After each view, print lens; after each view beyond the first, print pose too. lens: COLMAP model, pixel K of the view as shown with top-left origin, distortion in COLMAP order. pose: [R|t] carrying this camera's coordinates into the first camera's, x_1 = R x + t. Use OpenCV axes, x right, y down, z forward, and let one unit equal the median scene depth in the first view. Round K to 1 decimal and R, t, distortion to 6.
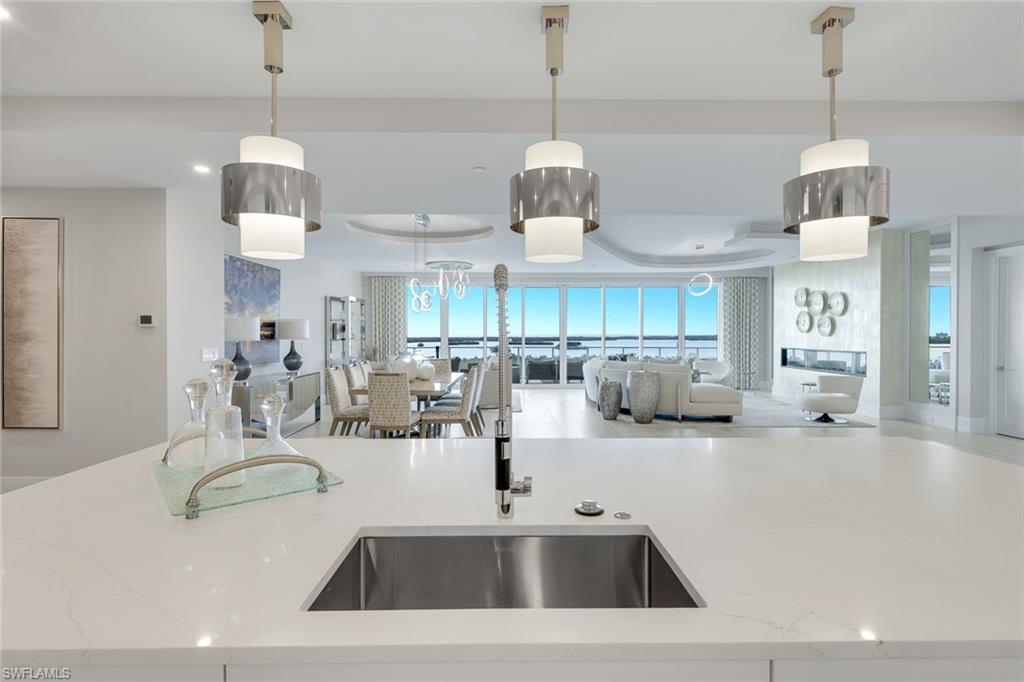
lens RADIAL K [[518.5, 0, 519.6], [0, 518.5, 343.3], [0, 0, 1]] dist [0.045652, 0.000011]
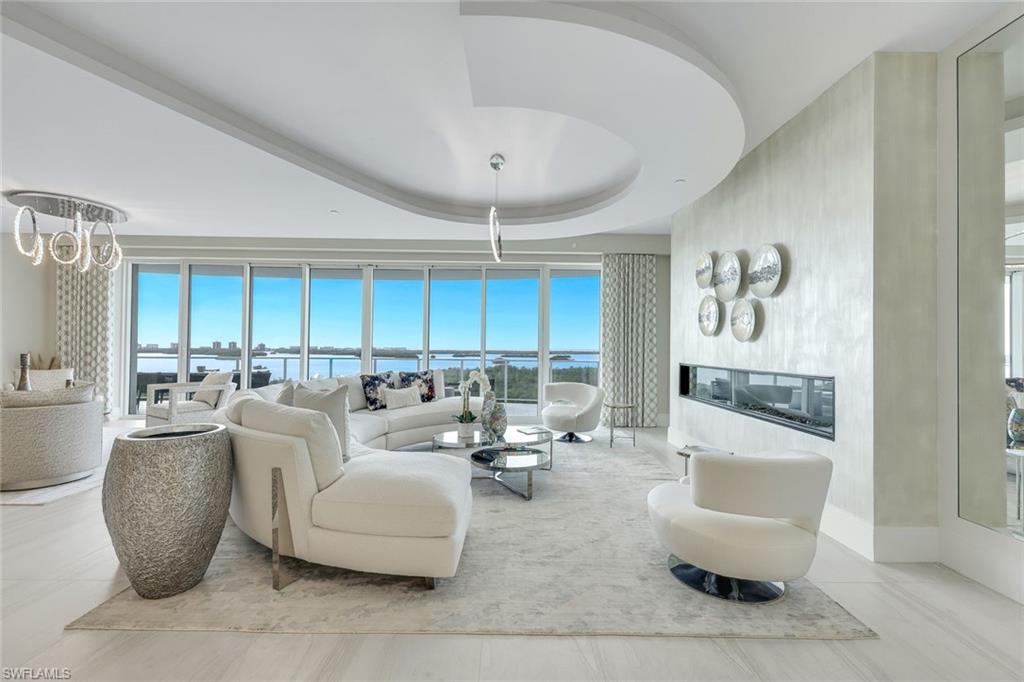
lens RADIAL K [[427.9, 0, 513.5], [0, 427.9, 344.3], [0, 0, 1]] dist [0.004525, -0.000977]
pose [[0.999707, 0.011042, -0.021525, 0.387860], [-0.011633, 0.999553, -0.027527, 0.002549], [0.021212, 0.027769, 0.999389, 0.619369]]
